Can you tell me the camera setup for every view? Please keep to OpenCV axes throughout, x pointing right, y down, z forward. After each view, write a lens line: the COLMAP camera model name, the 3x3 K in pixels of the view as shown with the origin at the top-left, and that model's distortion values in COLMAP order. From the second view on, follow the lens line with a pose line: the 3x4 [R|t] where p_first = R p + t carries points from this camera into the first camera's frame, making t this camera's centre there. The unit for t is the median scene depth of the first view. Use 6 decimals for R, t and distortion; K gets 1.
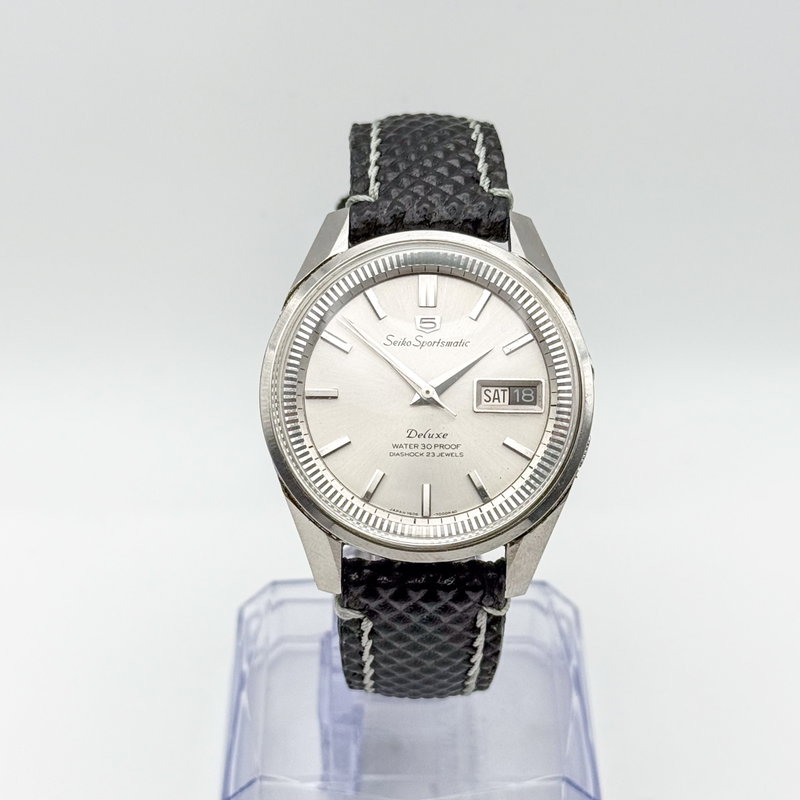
lens RADIAL K [[2235.4, 0, 400.5], [0, 2235.4, 465.2], [0, 0, 1]] dist [0.024500, -0.865389]
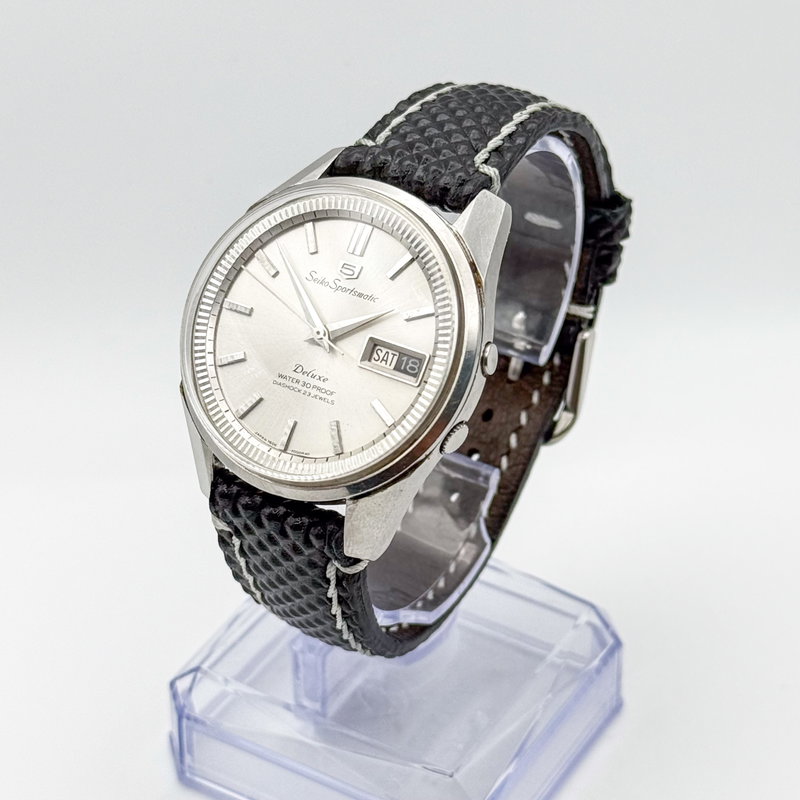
lens RADIAL K [[2235.4, 0, 400.5], [0, 2235.4, 465.2], [0, 0, 1]] dist [0.024500, -0.865389]
pose [[0.855496, 0.299943, -0.422090, 0.484155], [-0.302476, 0.951086, 0.062793, -0.049992], [0.420279, 0.073953, 0.904376, 0.103293]]
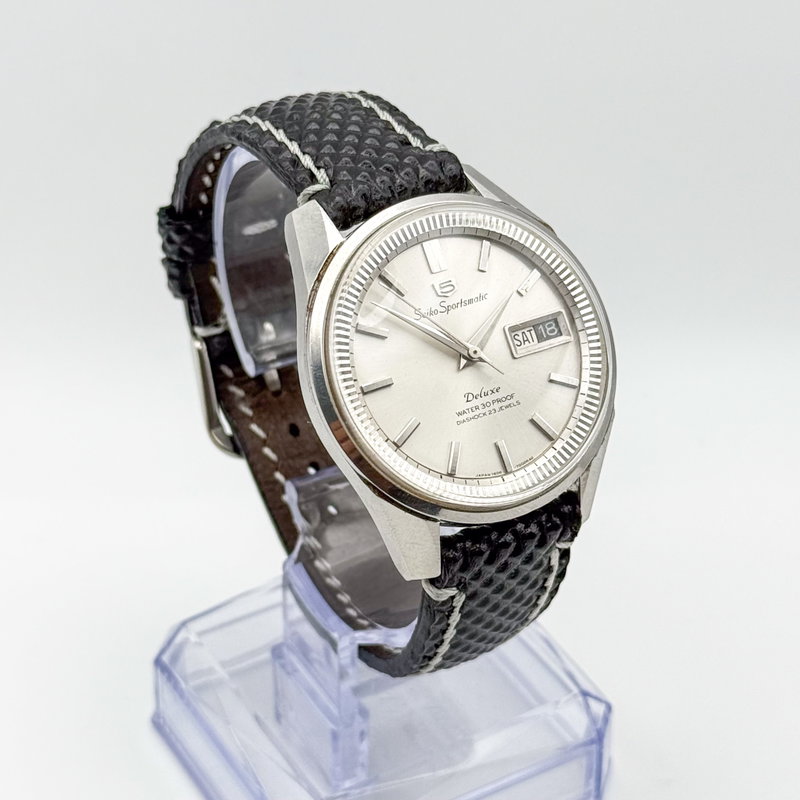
lens RADIAL K [[2235.4, 0, 400.5], [0, 2235.4, 465.2], [0, 0, 1]] dist [0.024500, -0.865389]
pose [[0.866065, -0.301868, 0.398506, -0.424528], [0.300063, 0.951449, 0.068601, -0.062366], [-0.399867, 0.060164, 0.914596, 0.103888]]
